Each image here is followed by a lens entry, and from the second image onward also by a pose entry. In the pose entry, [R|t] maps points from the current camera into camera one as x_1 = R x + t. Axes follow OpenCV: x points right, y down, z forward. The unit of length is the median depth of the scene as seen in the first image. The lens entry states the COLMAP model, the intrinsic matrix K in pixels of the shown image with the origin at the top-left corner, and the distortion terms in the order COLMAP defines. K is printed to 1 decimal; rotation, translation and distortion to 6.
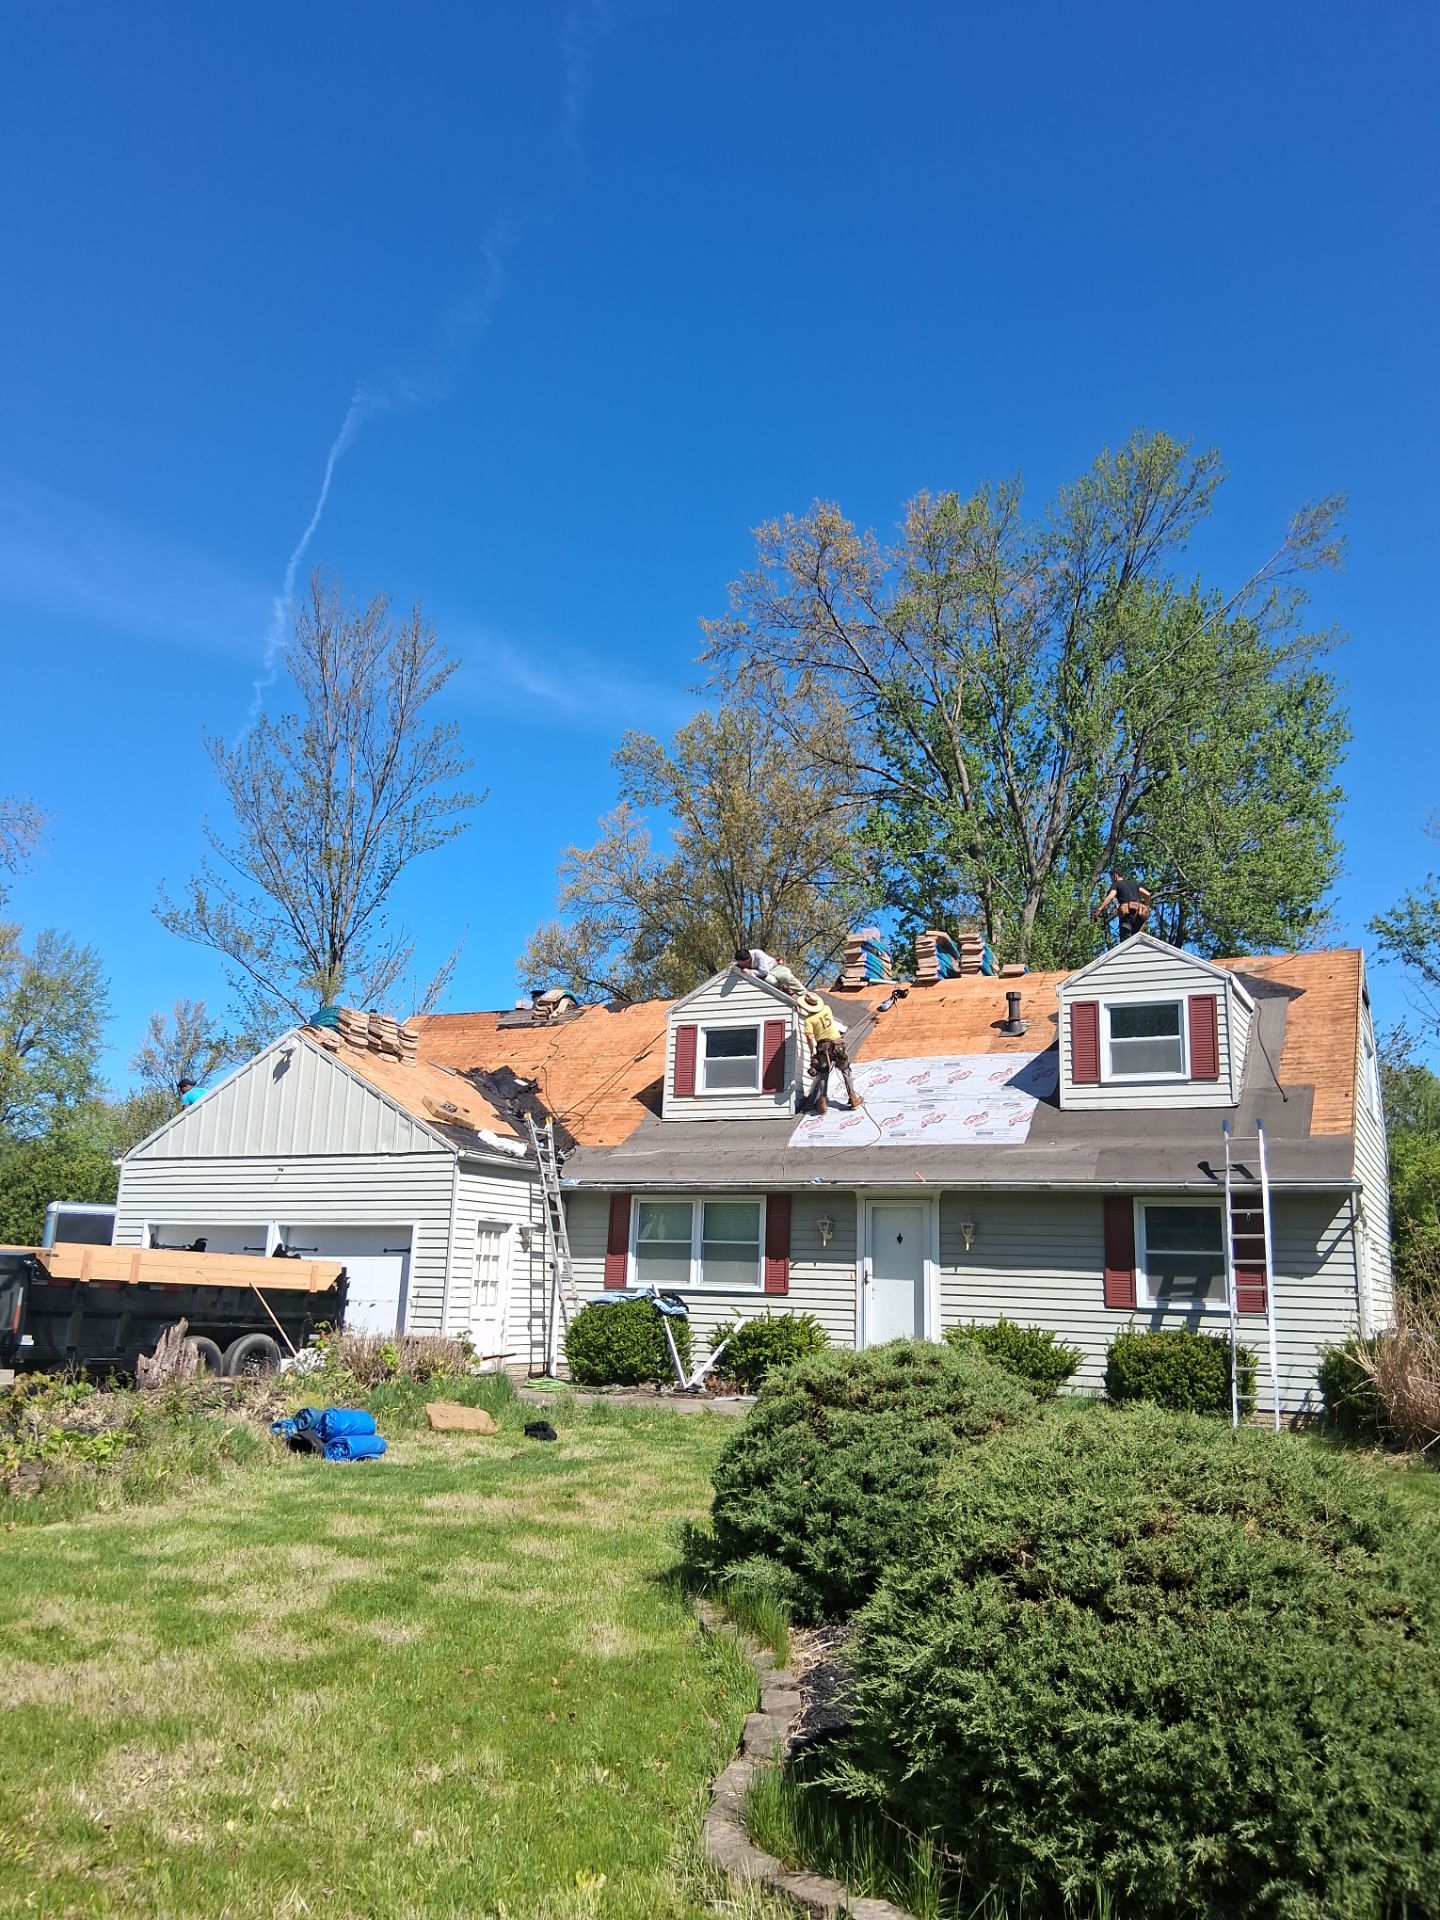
lens RADIAL K [[1435.5, 0, 757.4], [0, 1435.5, 991.9], [0, 0, 1]] dist [0.107234, -0.197166]
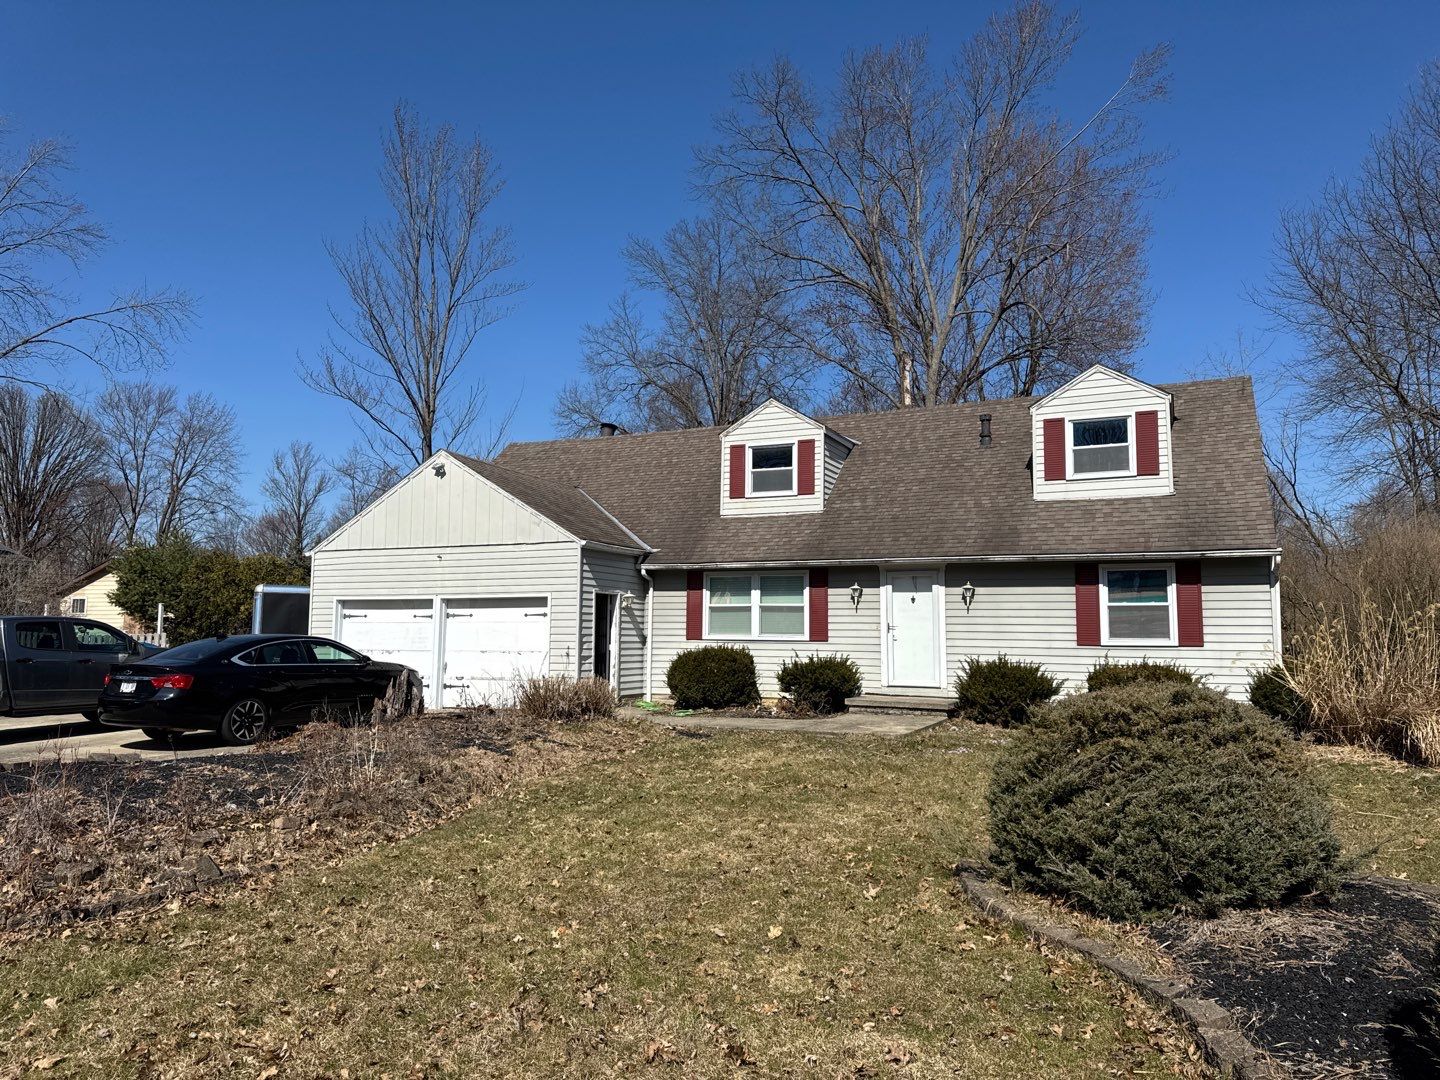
lens RADIAL K [[986.0, 0, 717.0], [0, 986.0, 561.5], [0, 0, 1]] dist [0.079292, -0.000676]
pose [[0.999346, -0.018903, 0.030831, -0.106535], [0.014875, 0.991918, 0.126005, 0.016125], [-0.032964, -0.125464, 0.991550, 0.087960]]
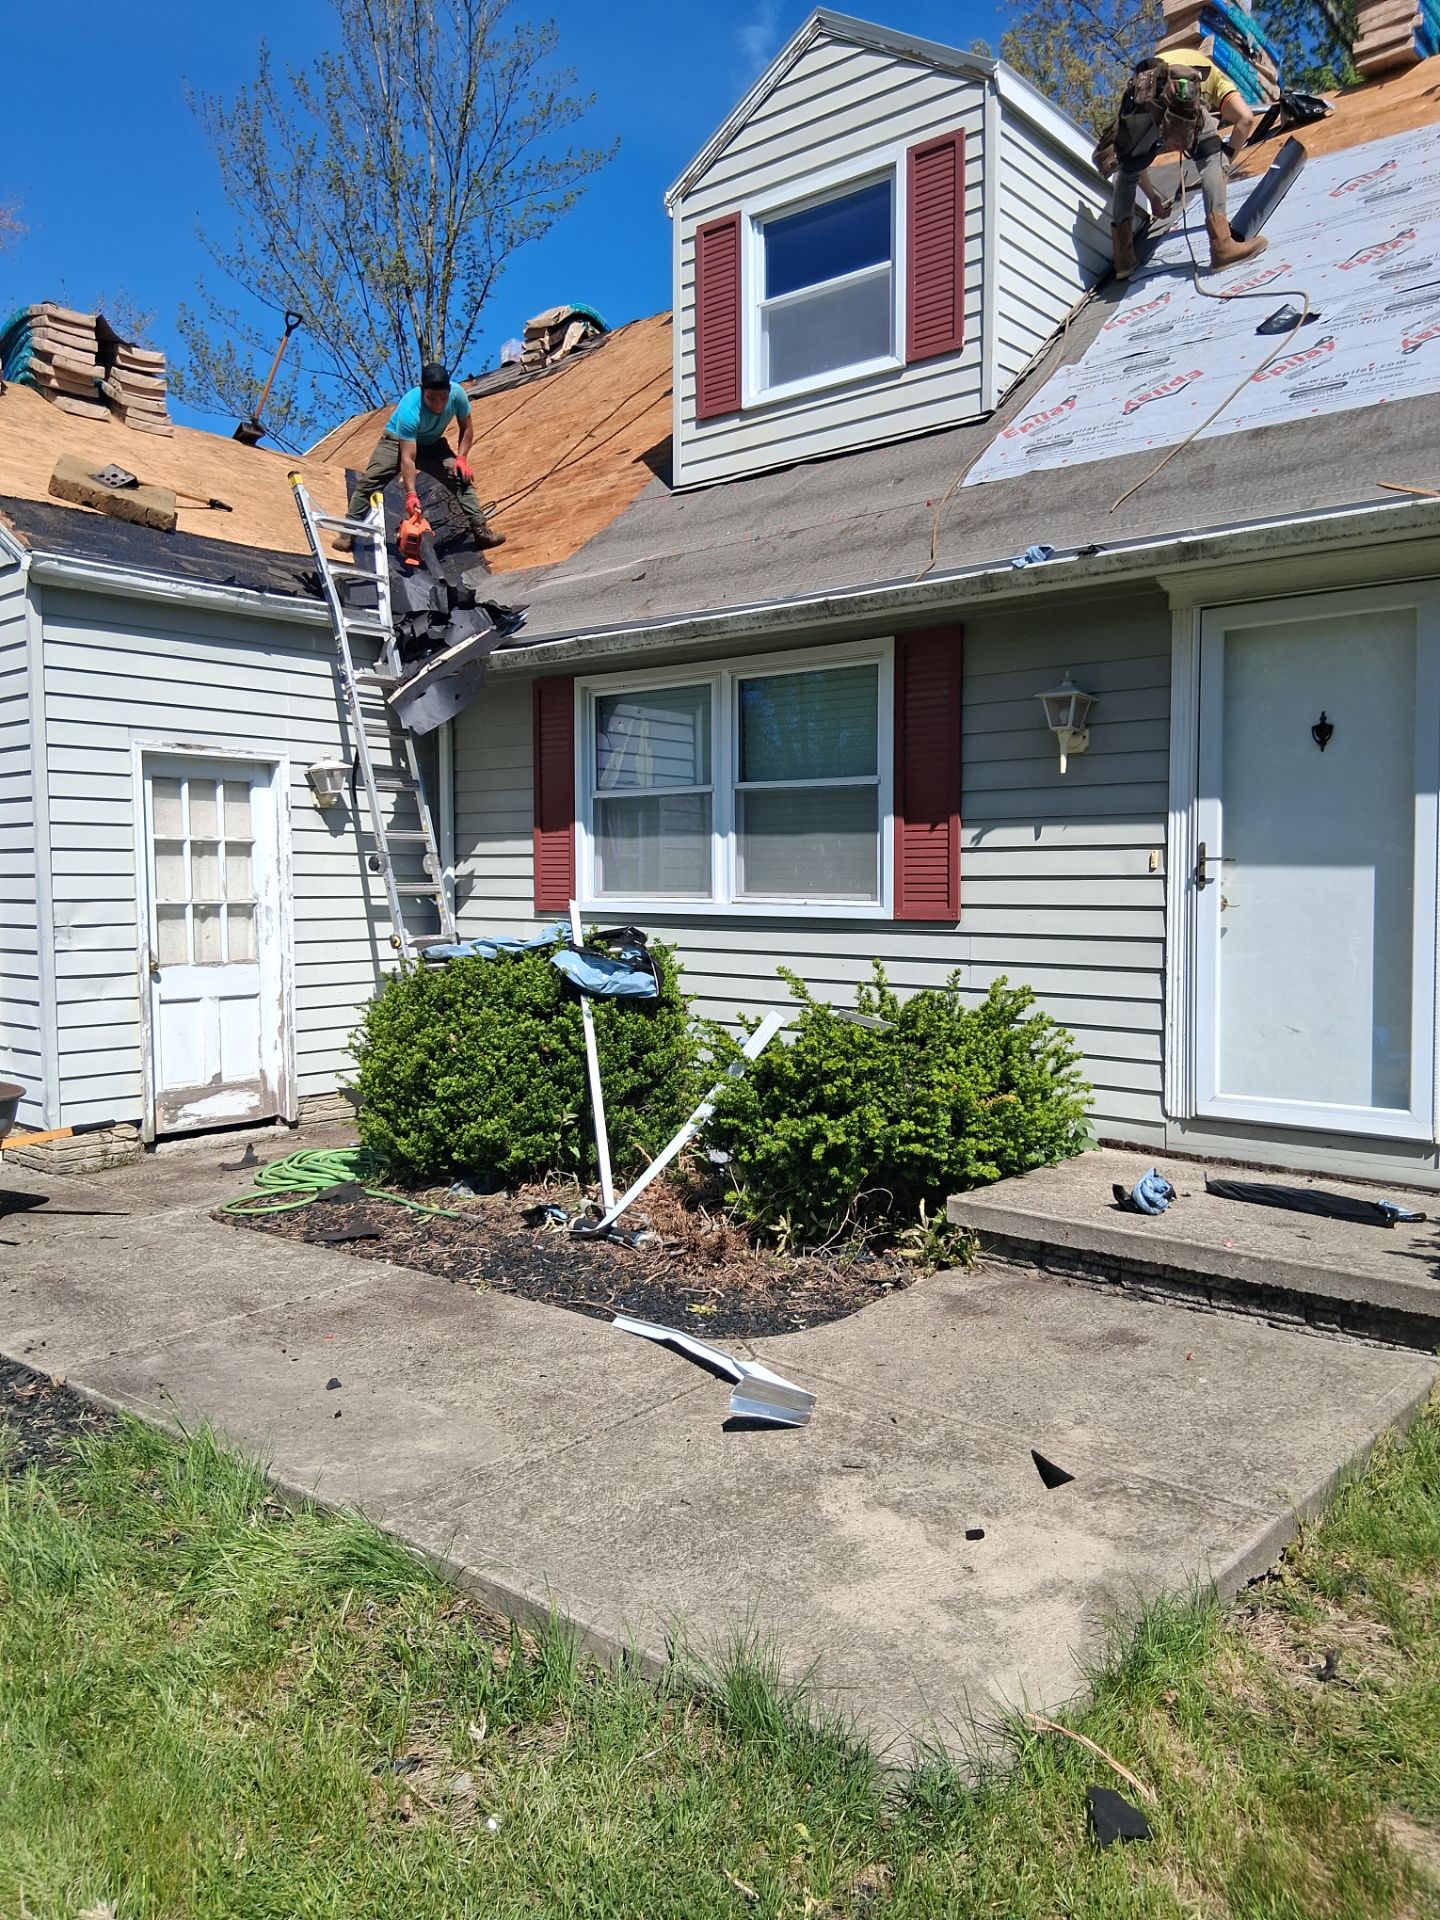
lens RADIAL K [[1435.5, 0, 757.4], [0, 1435.5, 991.9], [0, 0, 1]] dist [0.107234, -0.197166]
pose [[0.971307, -0.015296, -0.237338, 0.053918], [0.081469, 0.958953, 0.271609, 0.125996], [0.223442, -0.283151, 0.932684, 0.651116]]
